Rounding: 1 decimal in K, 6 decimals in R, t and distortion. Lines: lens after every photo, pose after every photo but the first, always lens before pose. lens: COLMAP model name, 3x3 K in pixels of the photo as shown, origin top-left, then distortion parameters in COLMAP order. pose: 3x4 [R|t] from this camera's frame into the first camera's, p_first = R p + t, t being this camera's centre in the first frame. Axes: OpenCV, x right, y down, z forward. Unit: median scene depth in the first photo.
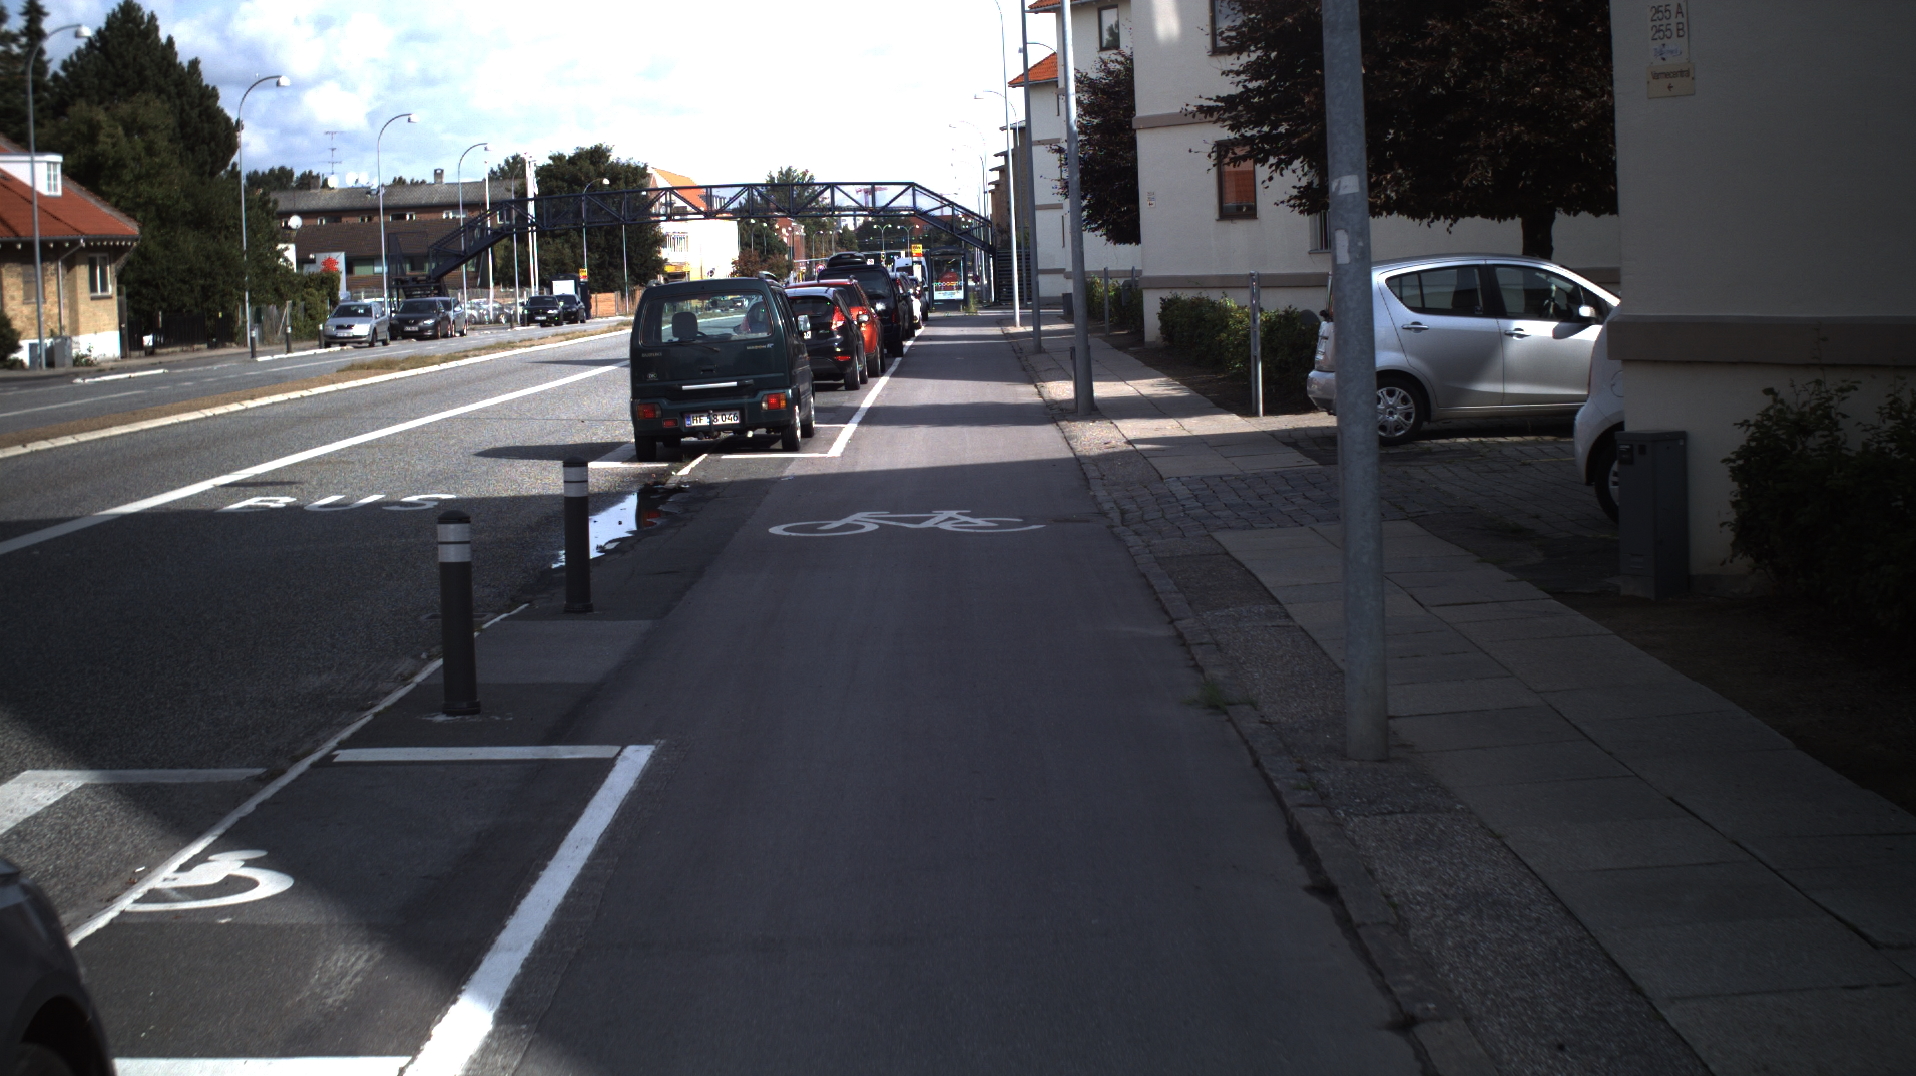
lens RADIAL K [[3280.8, 0, 958.0], [0, 3280.8, 538.0], [0, 0, 1]] dist [-0.249904, 0.242165]
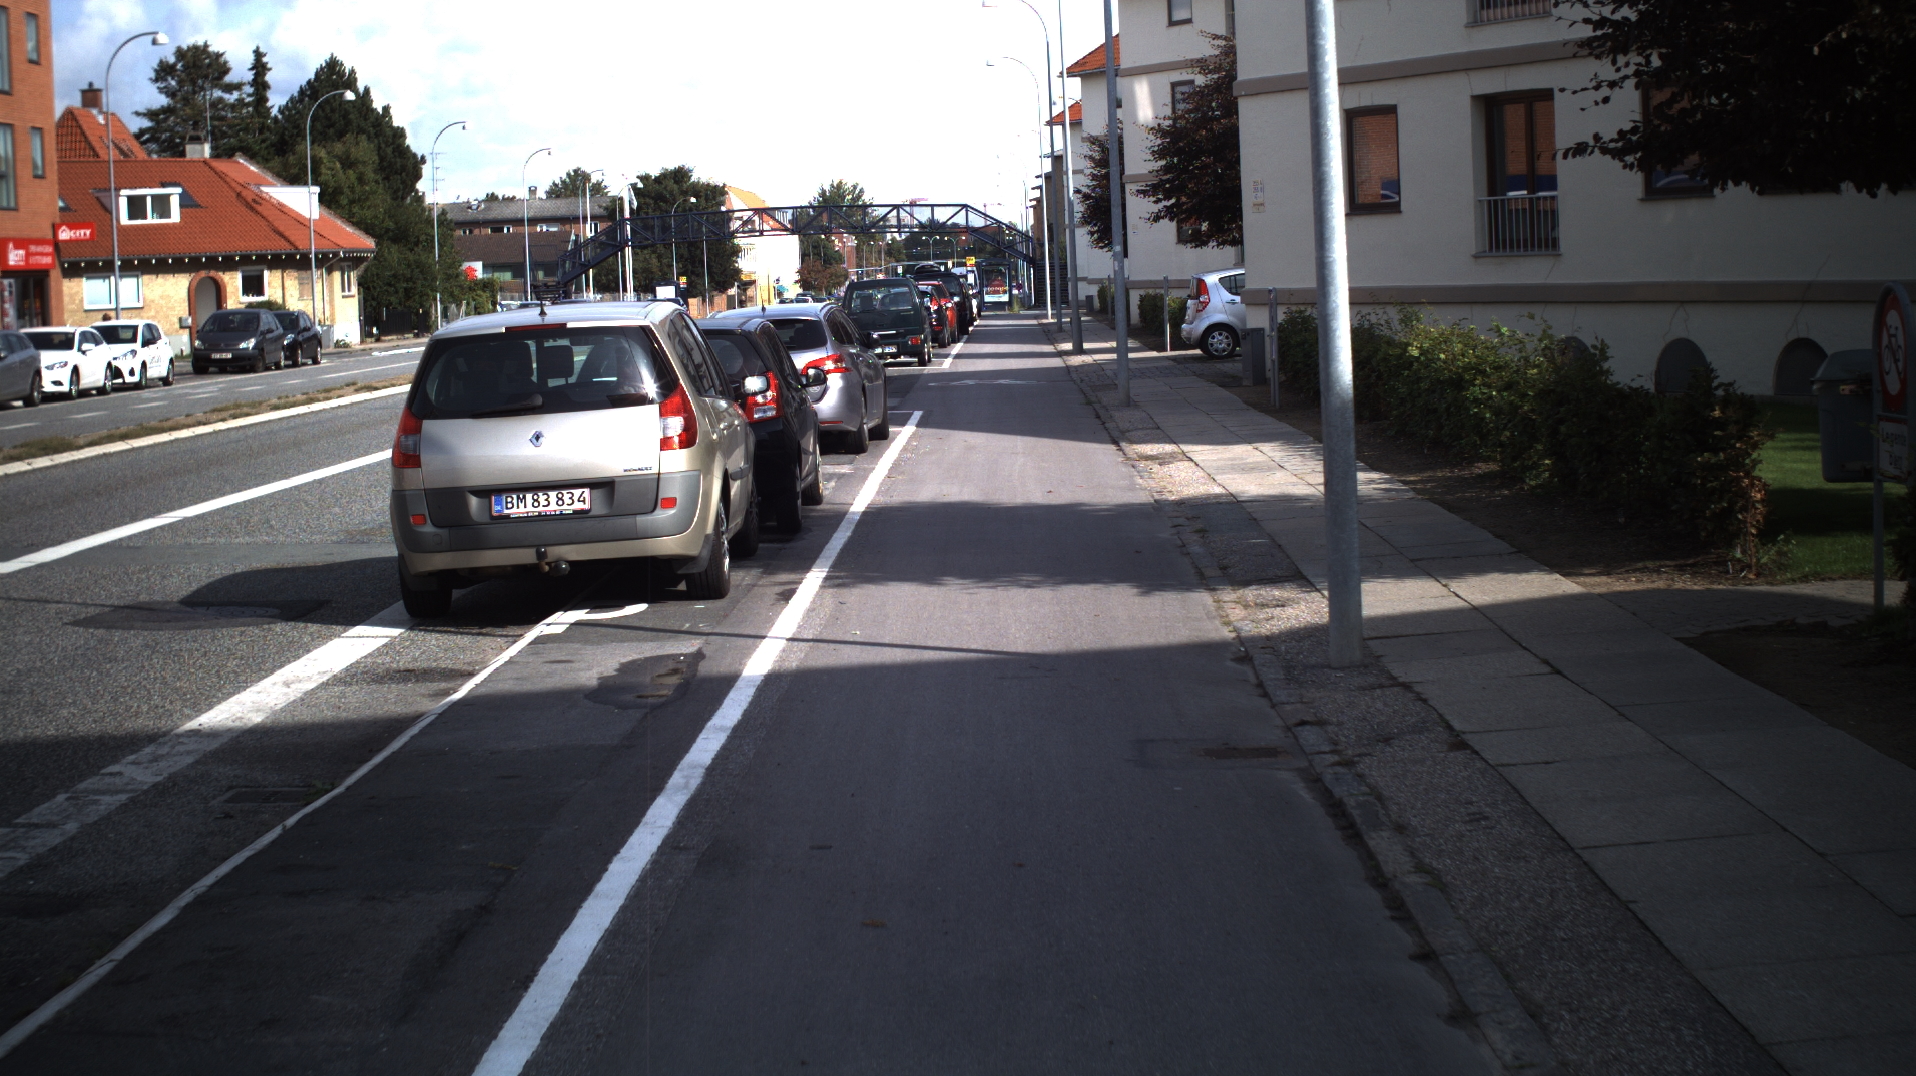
lens RADIAL K [[3280.8, 0, 958.0], [0, 3280.8, 538.0], [0, 0, 1]] dist [-0.249904, 0.242165]
pose [[0.999913, 0.002439, -0.012967, -0.001200], [-0.002478, 0.999993, -0.002974, 0.022571], [0.012959, 0.003006, 0.999912, -0.264710]]
